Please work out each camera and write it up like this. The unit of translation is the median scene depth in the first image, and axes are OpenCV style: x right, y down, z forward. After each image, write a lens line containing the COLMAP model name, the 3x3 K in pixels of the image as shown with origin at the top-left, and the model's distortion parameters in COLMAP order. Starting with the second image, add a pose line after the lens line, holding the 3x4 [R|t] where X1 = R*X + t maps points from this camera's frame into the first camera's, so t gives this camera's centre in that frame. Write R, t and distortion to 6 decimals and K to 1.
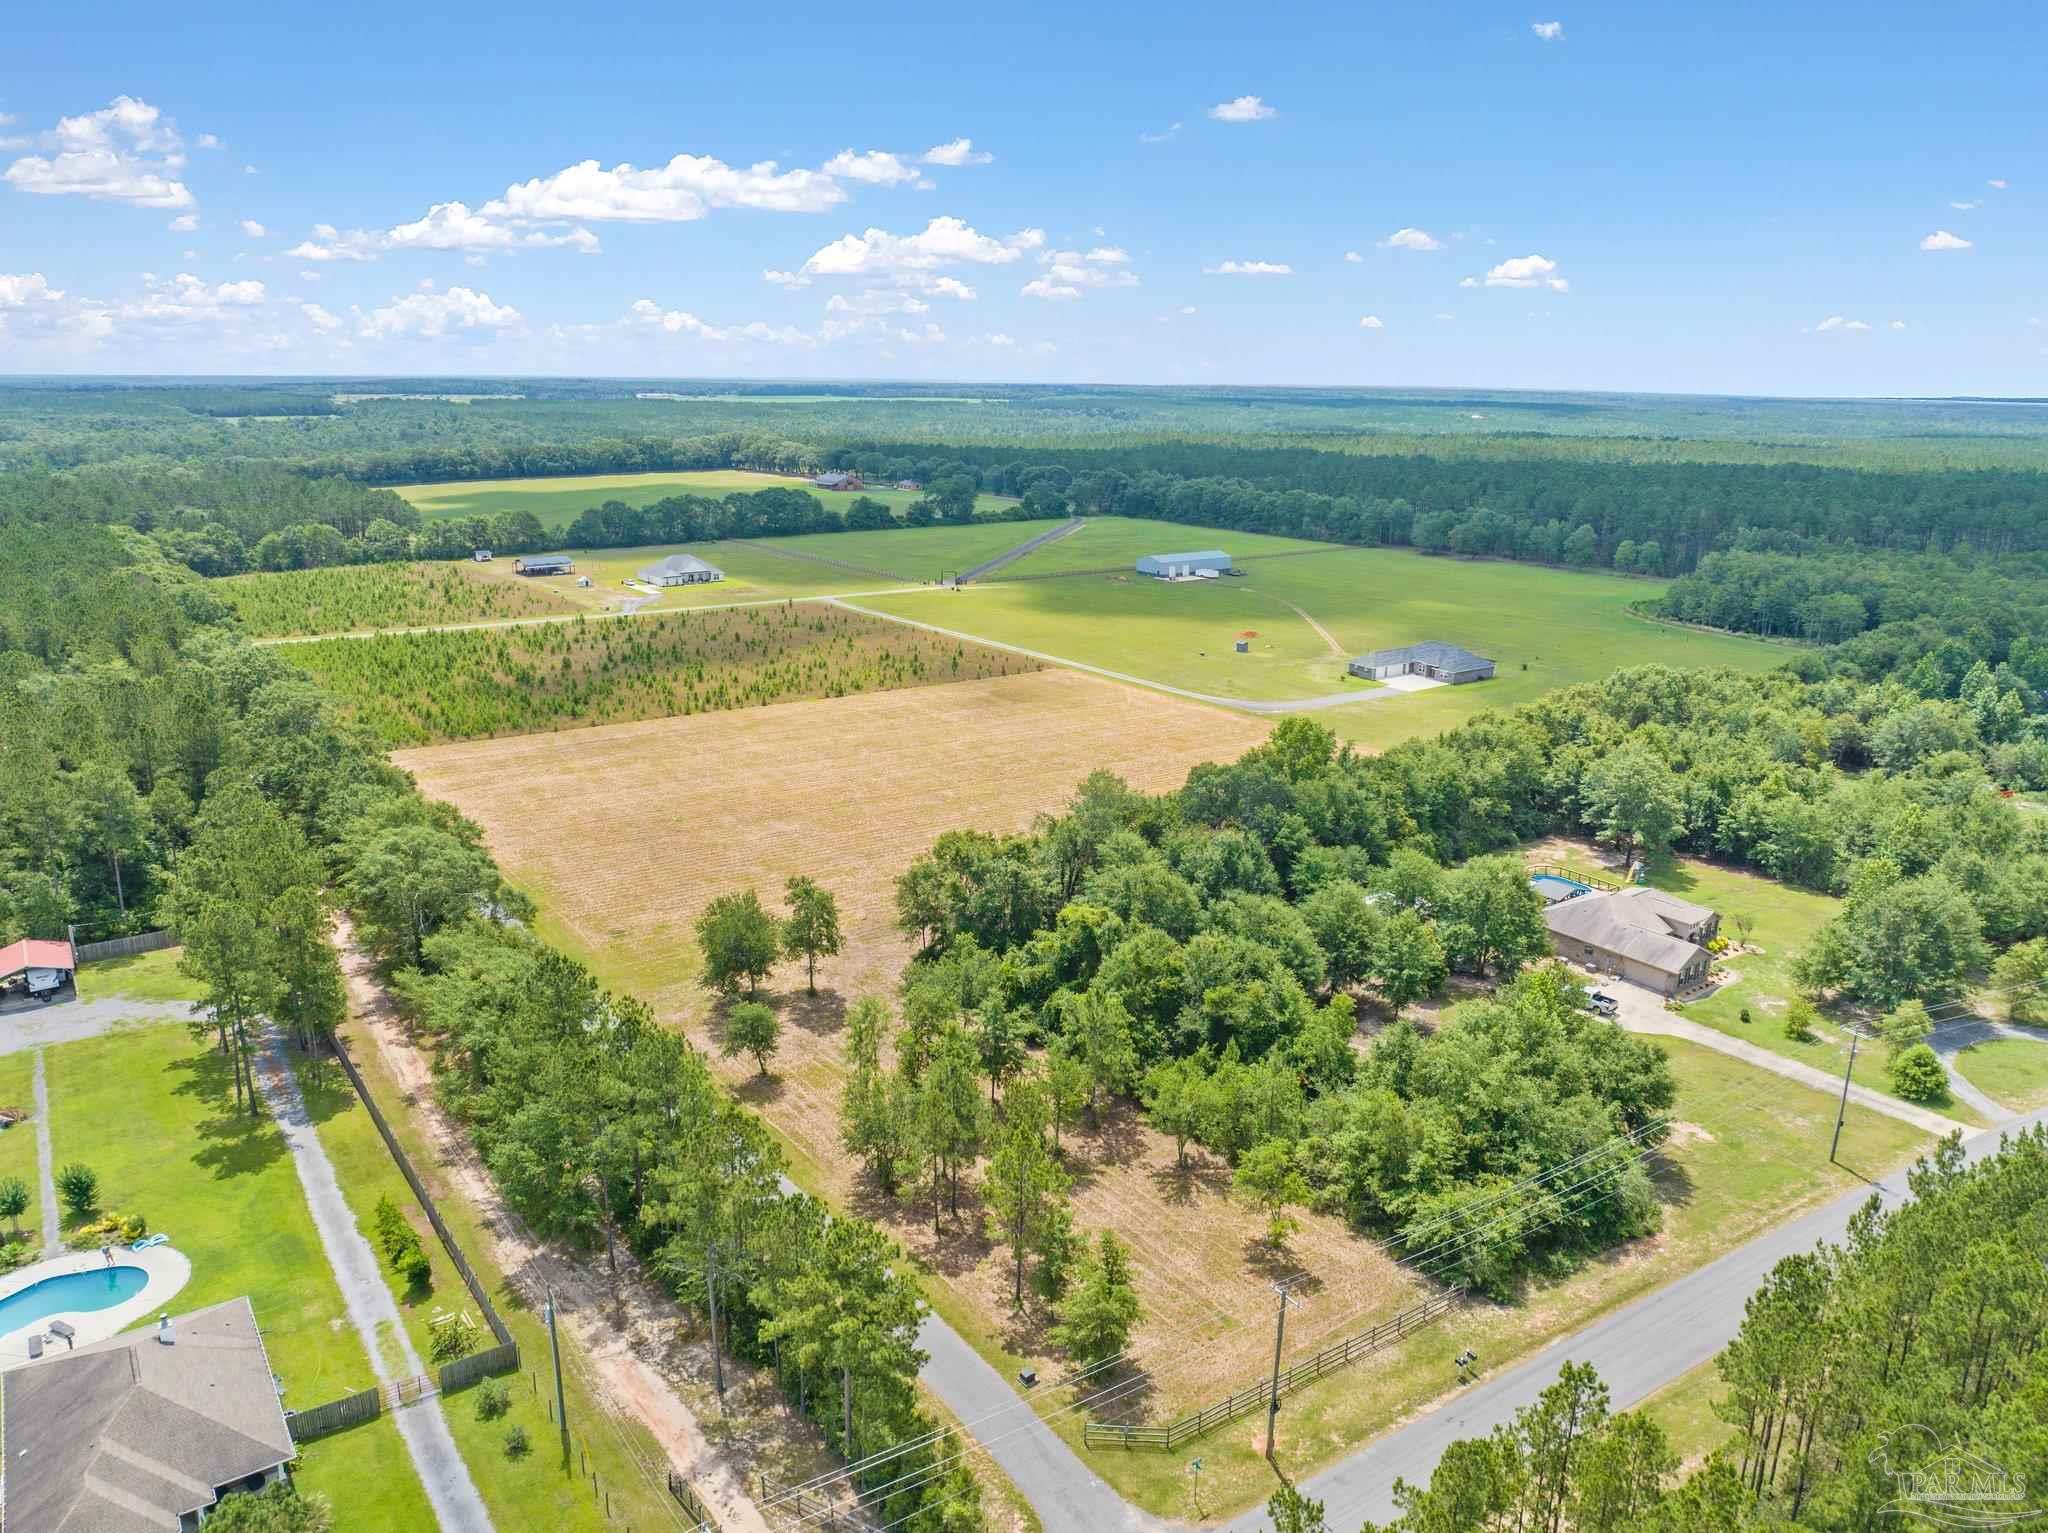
lens RADIAL K [[1435.0, 0, 1023.3], [0, 1435.0, 753.7], [0, 0, 1]] dist [-0.034052, -0.007045]
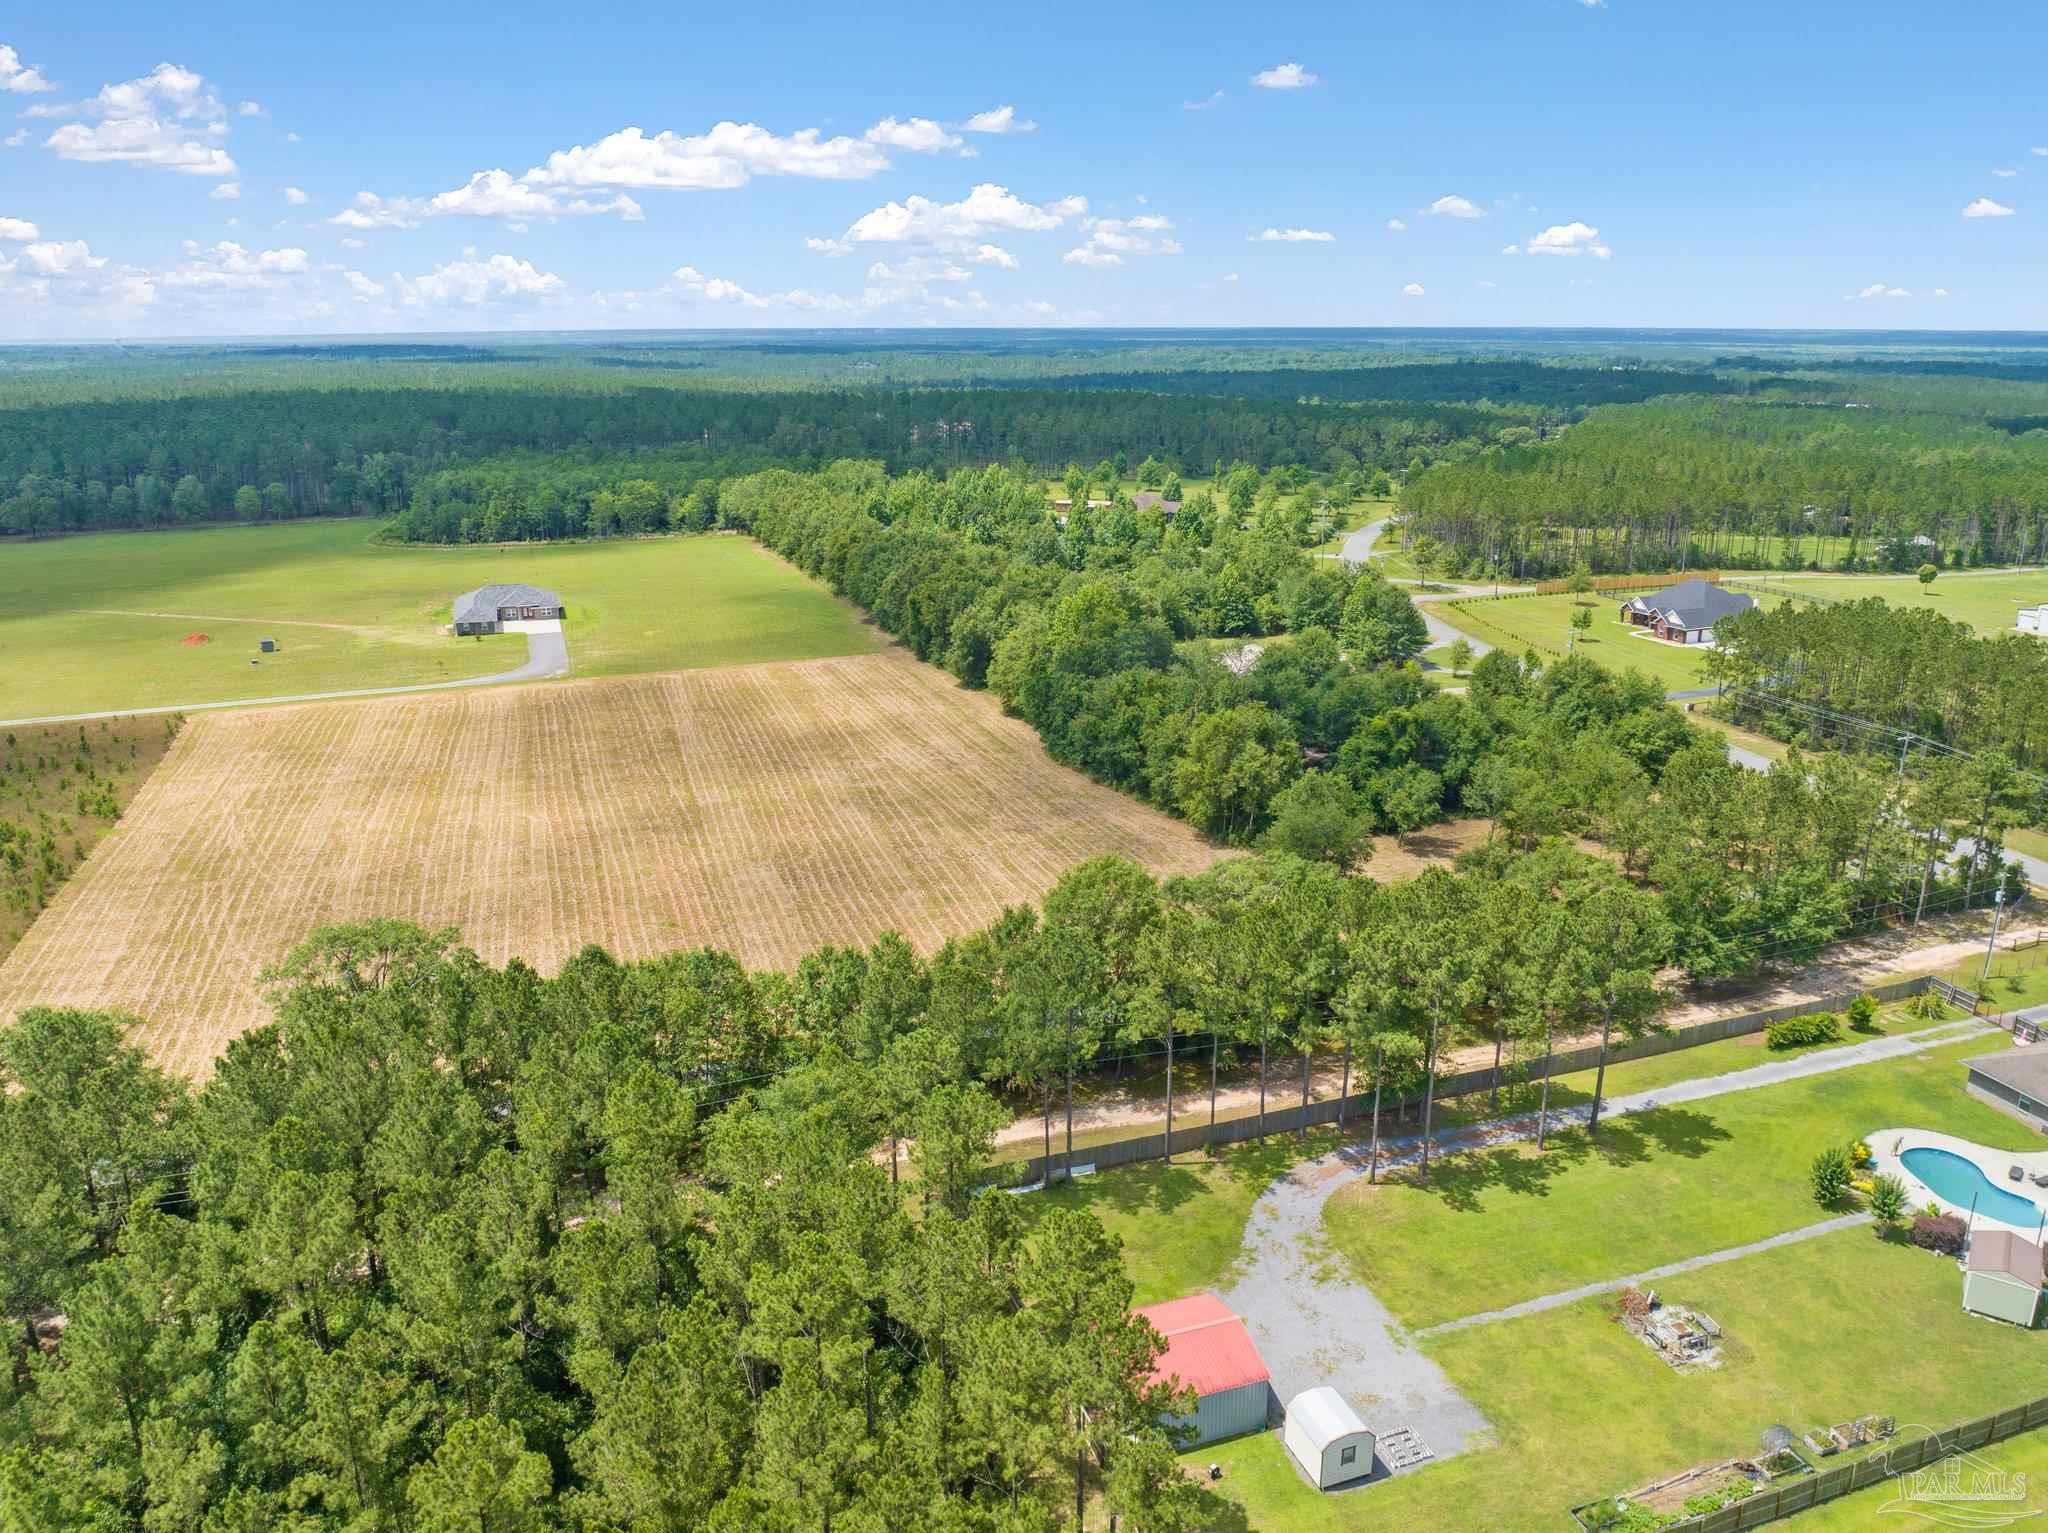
lens RADIAL K [[1494.6, 0, 1019.2], [0, 1494.6, 748.1], [0, 0, 1]] dist [-0.042077, 0.000208]
pose [[0.283022, -0.275557, 0.918677, -0.426552], [0.251384, 0.945666, 0.206207, -0.072499], [-0.925583, 0.172580, 0.336915, 0.297262]]
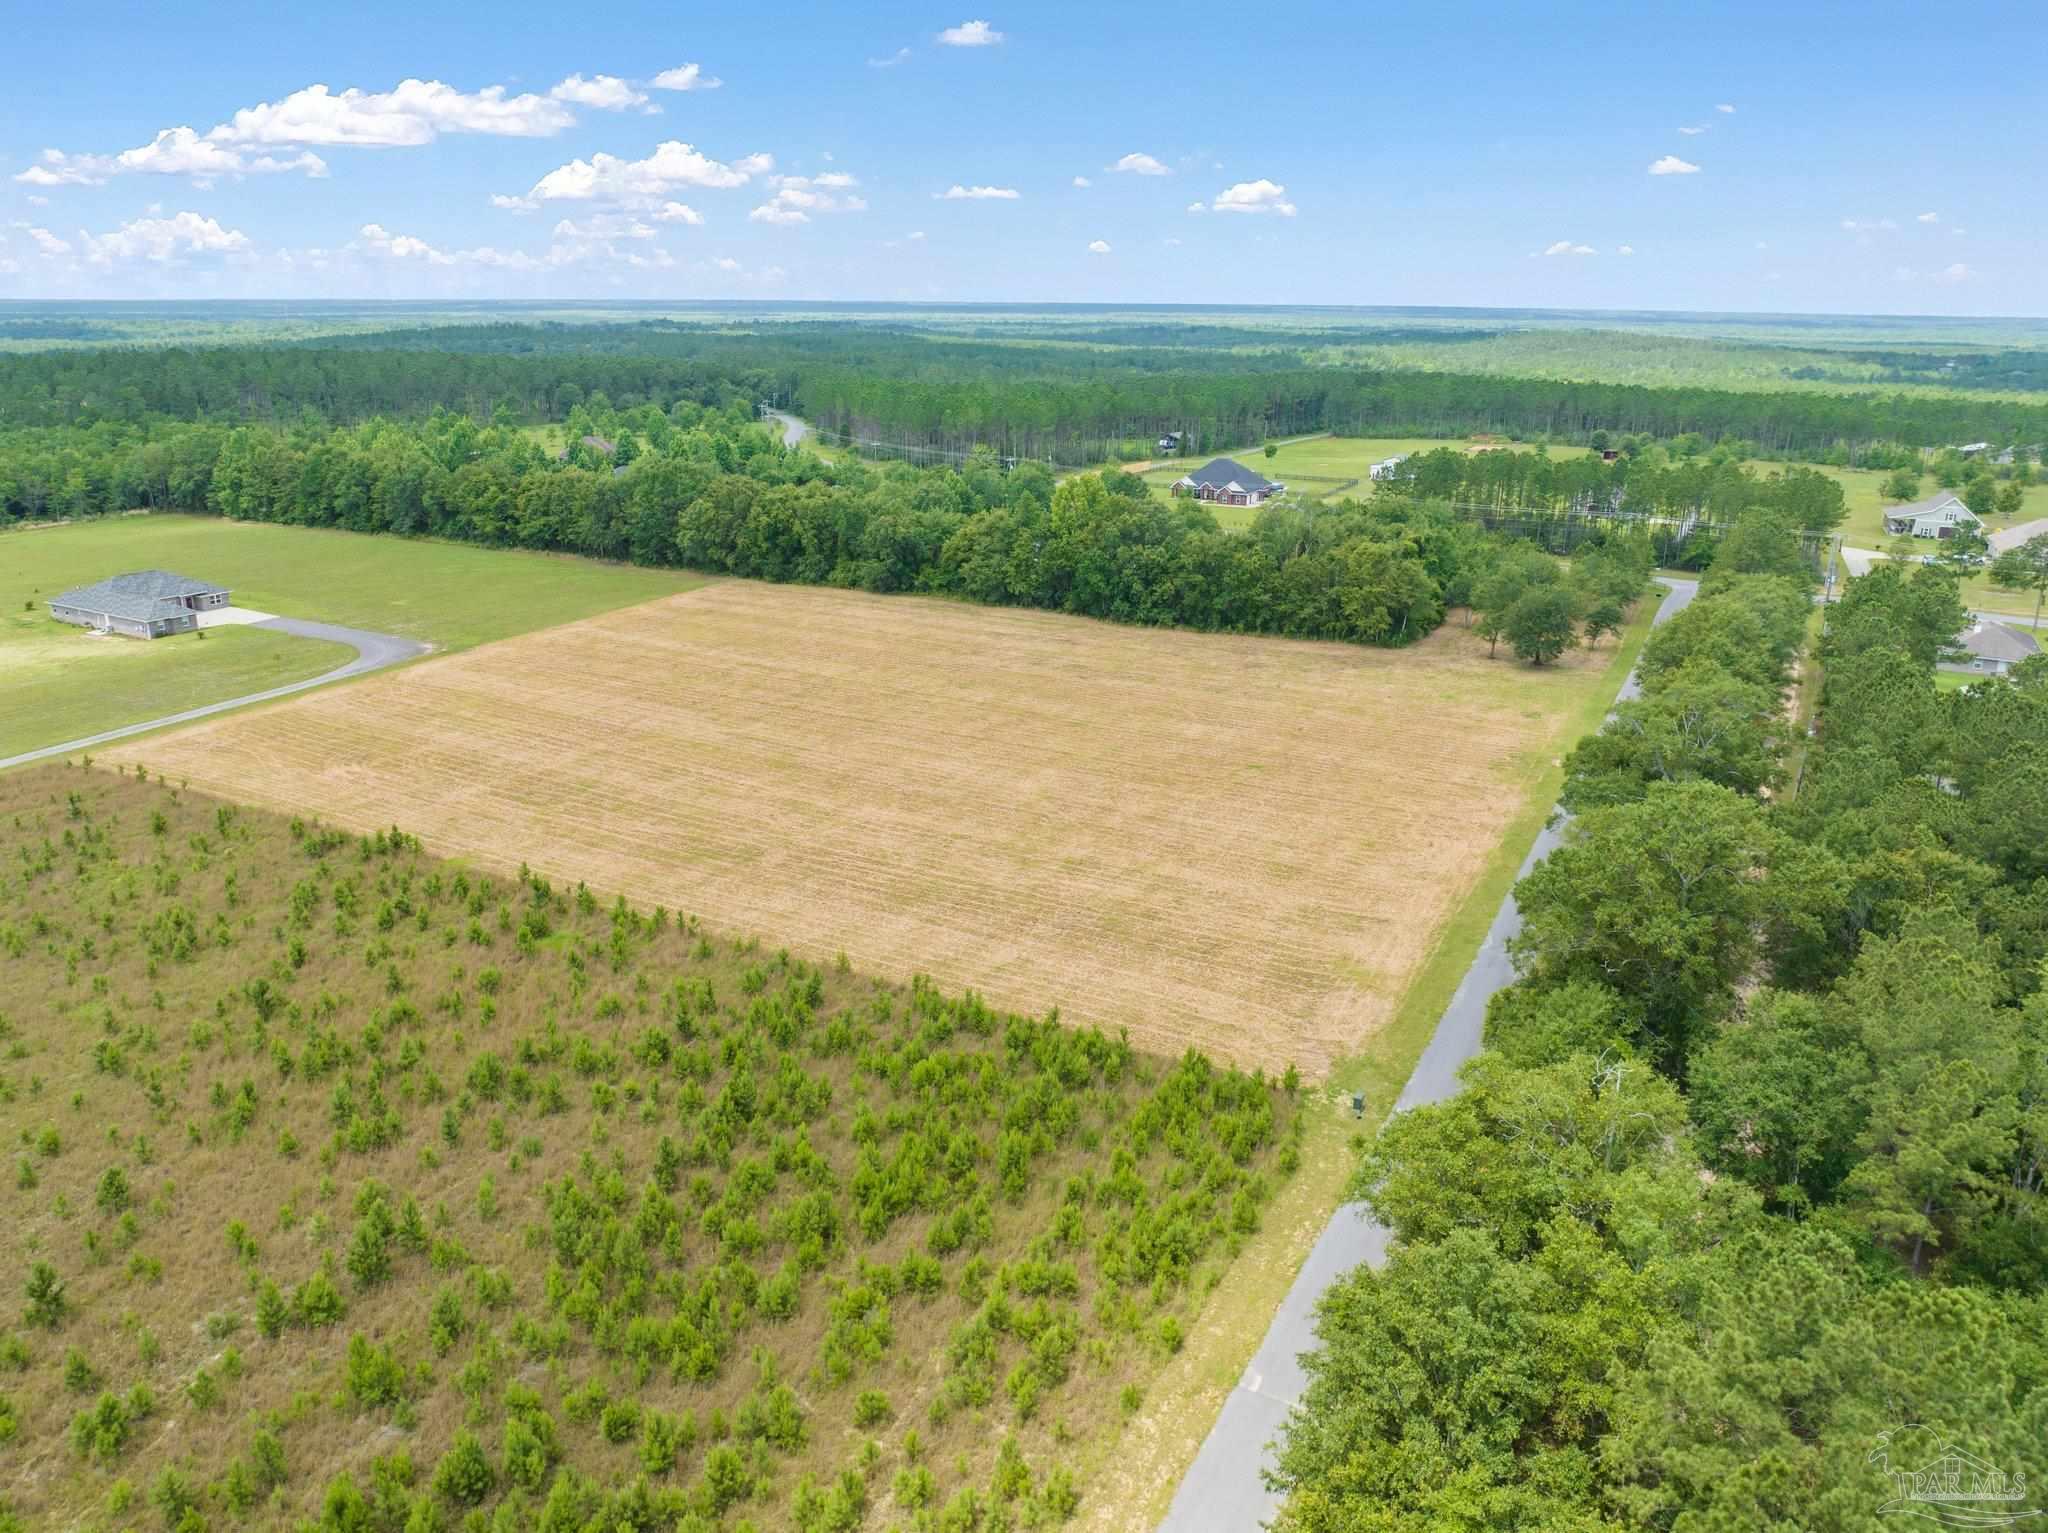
lens RADIAL K [[1428.5, 0, 1024.0], [0, 1428.5, 766.5], [0, 0, 1]] dist [-0.033033, -0.004036]
pose [[-0.434842, -0.296003, 0.850467, -0.423446], [0.215744, 0.882682, 0.417525, -0.150526], [-0.874281, 0.365041, -0.319966, 0.687068]]
